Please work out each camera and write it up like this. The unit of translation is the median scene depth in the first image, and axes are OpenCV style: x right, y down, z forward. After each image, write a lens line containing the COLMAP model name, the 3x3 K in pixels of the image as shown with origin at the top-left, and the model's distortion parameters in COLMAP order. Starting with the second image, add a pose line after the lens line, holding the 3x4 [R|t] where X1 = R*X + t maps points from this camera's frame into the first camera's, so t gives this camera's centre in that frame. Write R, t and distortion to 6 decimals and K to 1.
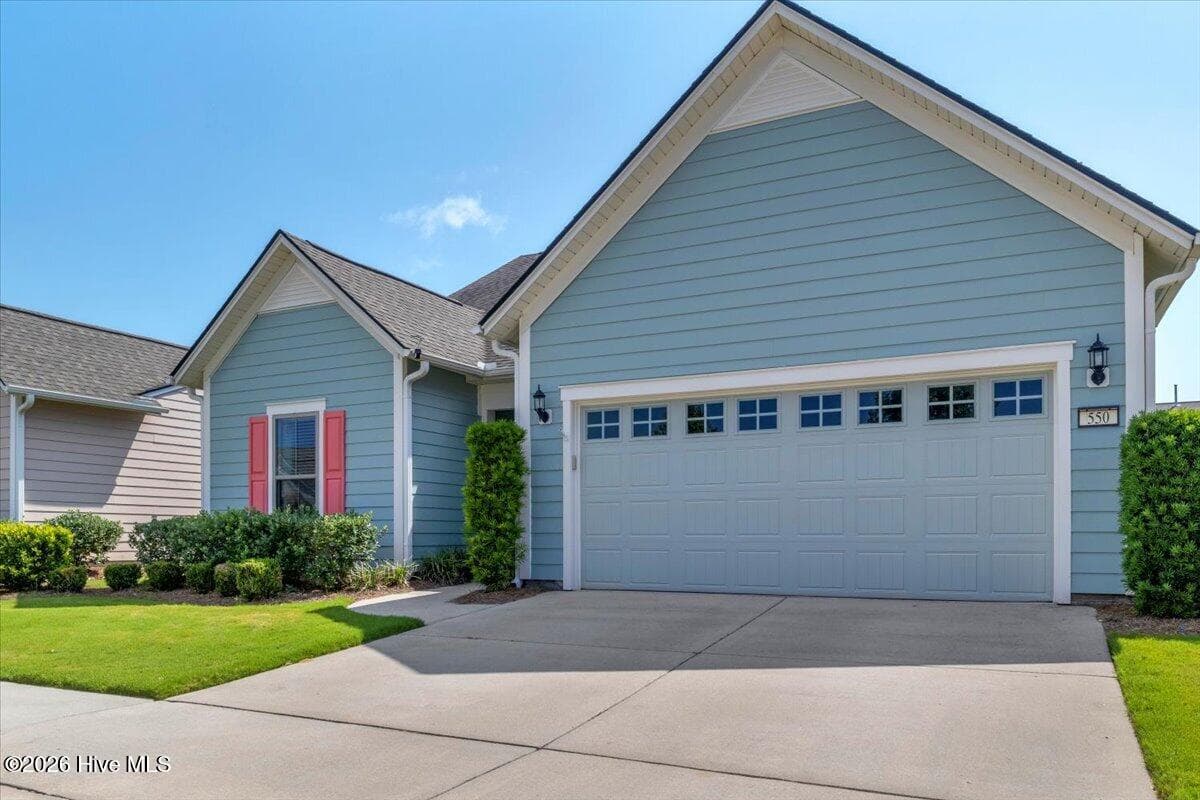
lens RADIAL K [[854.7, 0, 600.3], [0, 854.7, 541.8], [0, 0, 1]] dist [-0.011583, -0.015359]
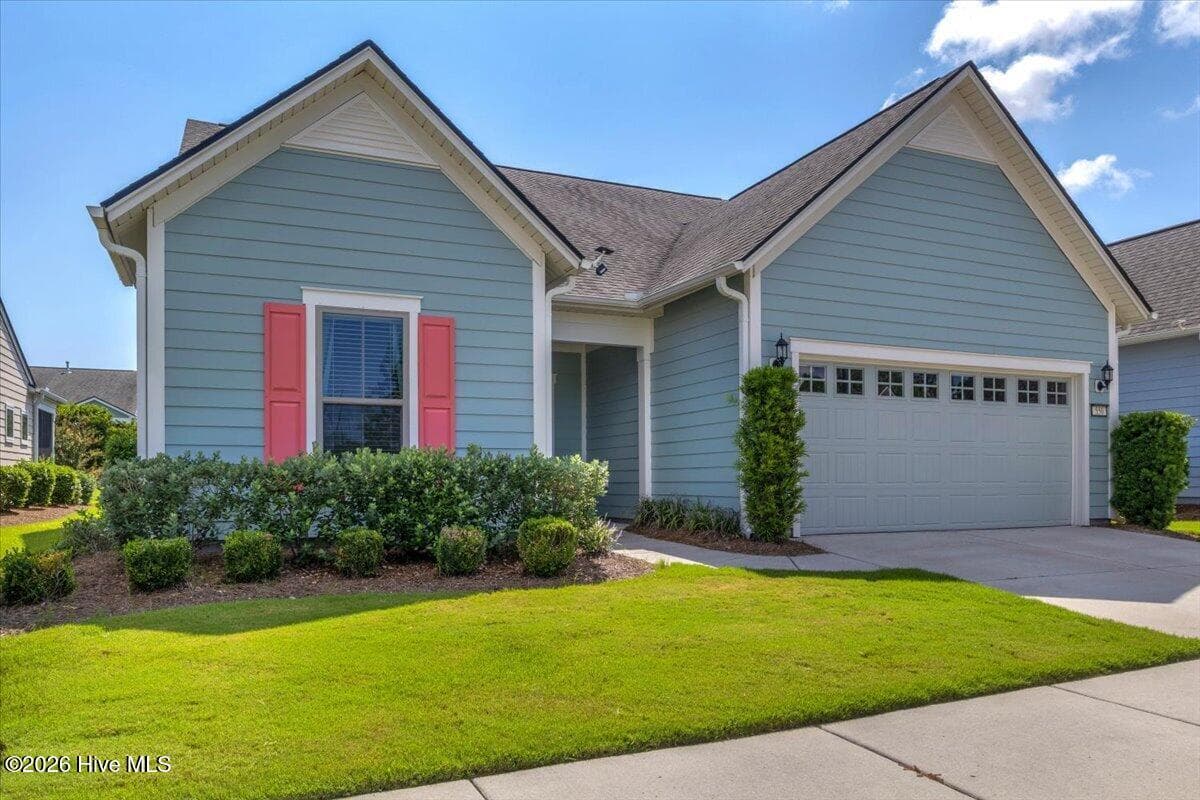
lens RADIAL K [[854.7, 0, 605.3], [0, 854.7, 476.9], [0, 0, 1]] dist [-0.011583, -0.015359]
pose [[0.639804, 0.002502, 0.768534, -0.951622], [0.008994, 0.999902, -0.010744, -0.007284], [-0.768486, 0.013786, 0.639719, 0.512061]]
